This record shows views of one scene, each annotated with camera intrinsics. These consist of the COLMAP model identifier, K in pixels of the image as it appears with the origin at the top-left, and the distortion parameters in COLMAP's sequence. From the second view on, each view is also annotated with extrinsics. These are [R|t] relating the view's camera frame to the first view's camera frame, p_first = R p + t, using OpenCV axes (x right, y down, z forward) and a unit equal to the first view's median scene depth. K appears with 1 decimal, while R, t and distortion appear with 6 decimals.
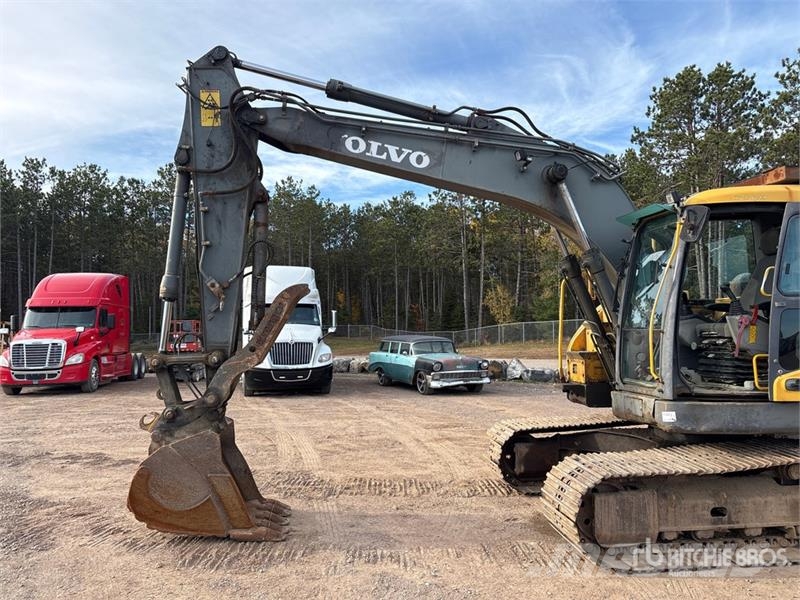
lens RADIAL K [[601.3, 0, 397.9], [0, 601.3, 303.1], [0, 0, 1]] dist [0.050119, -0.050180]
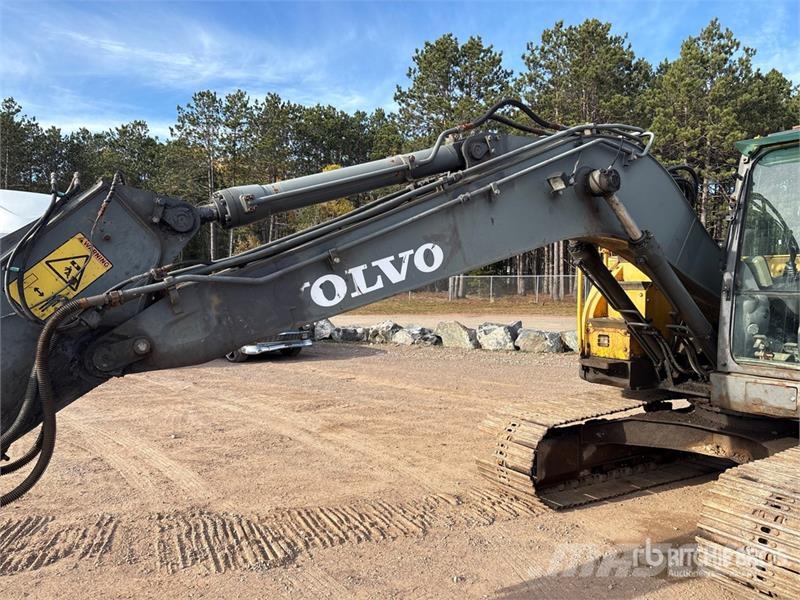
lens RADIAL K [[601.3, 0, 396.3], [0, 601.3, 303.0], [0, 0, 1]] dist [0.050119, -0.050180]
pose [[0.903838, 0.004437, 0.427852, -0.044198], [-0.037565, 0.996908, 0.069018, 0.002507], [-0.426223, -0.078453, 0.901210, 0.064906]]
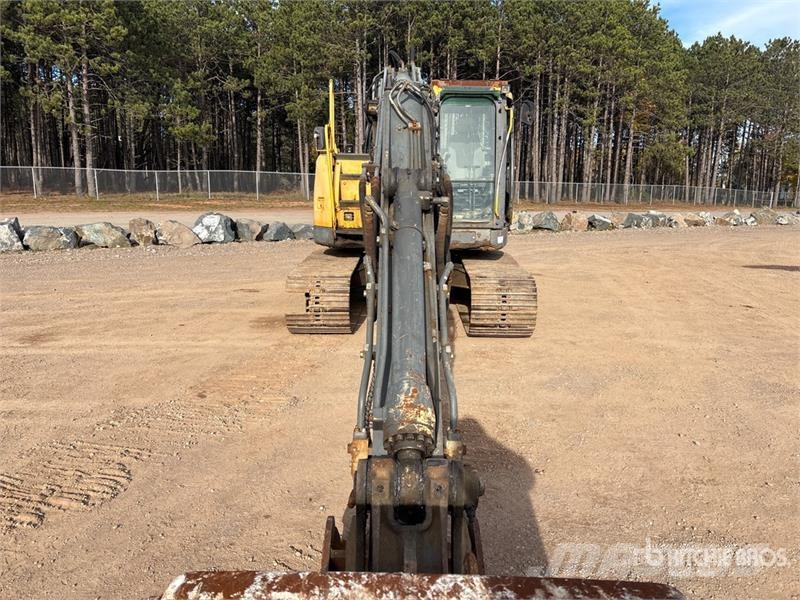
lens RADIAL K [[601.3, 0, 402.9], [0, 601.3, 299.7], [0, 0, 1]] dist [0.050119, -0.050180]
pose [[0.110321, -0.173191, 0.978690, -0.126272], [-0.059046, 0.981819, 0.180400, 0.008175], [-0.992141, -0.077689, 0.098089, 0.121498]]
